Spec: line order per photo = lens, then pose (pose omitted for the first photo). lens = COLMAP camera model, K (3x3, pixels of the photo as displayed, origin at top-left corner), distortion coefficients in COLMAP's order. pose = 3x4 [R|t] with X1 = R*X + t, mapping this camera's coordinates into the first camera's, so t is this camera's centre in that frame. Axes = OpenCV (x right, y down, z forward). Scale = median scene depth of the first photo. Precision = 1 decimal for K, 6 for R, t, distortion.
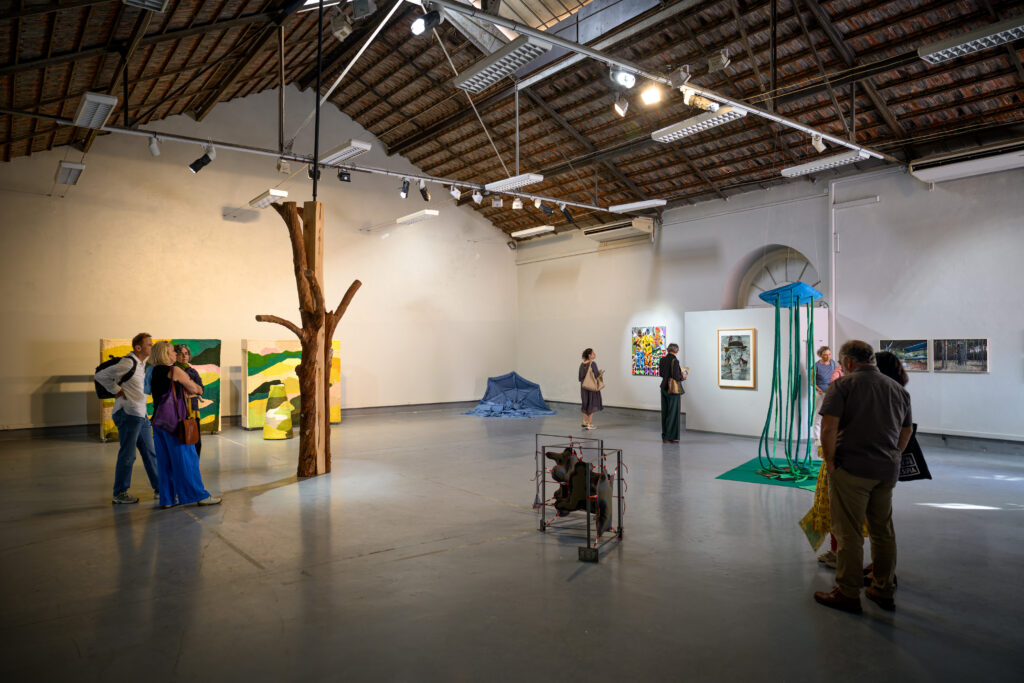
lens RADIAL K [[683.9, 0, 506.2], [0, 683.9, 346.1], [0, 0, 1]] dist [-0.000439, 0.006056]
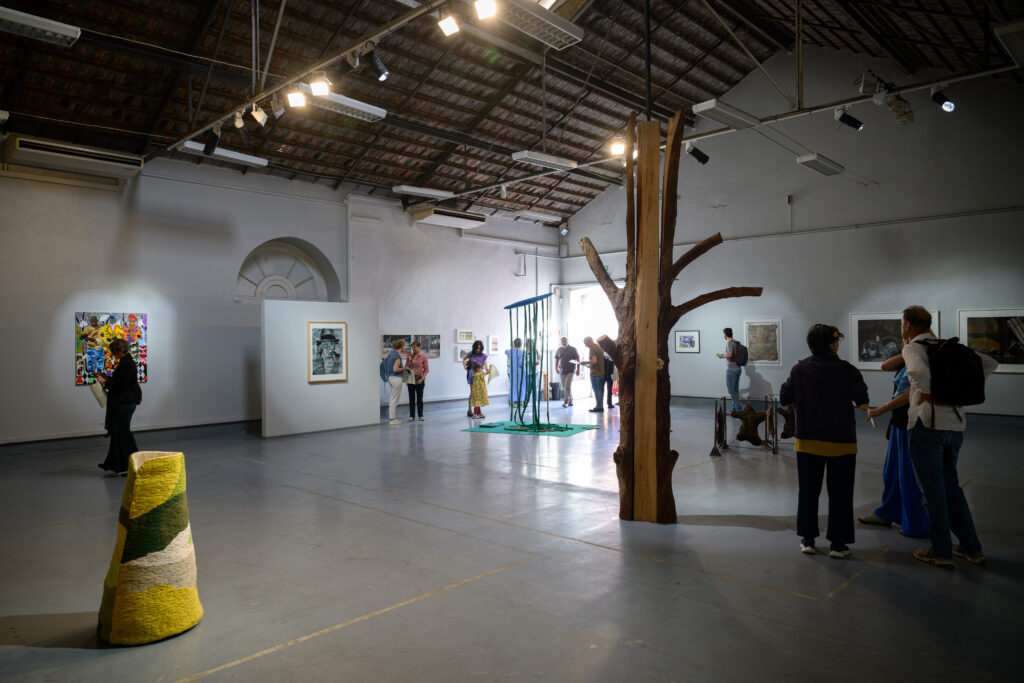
lens RADIAL K [[683.9, 0, 514.0], [0, 683.9, 339.0], [0, 0, 1]] dist [-0.000439, 0.006056]
pose [[-0.160274, 0.006898, 0.987048, -0.659836], [0.008966, 0.999944, -0.005532, 0.007078], [-0.987032, 0.007963, -0.160327, 0.874498]]
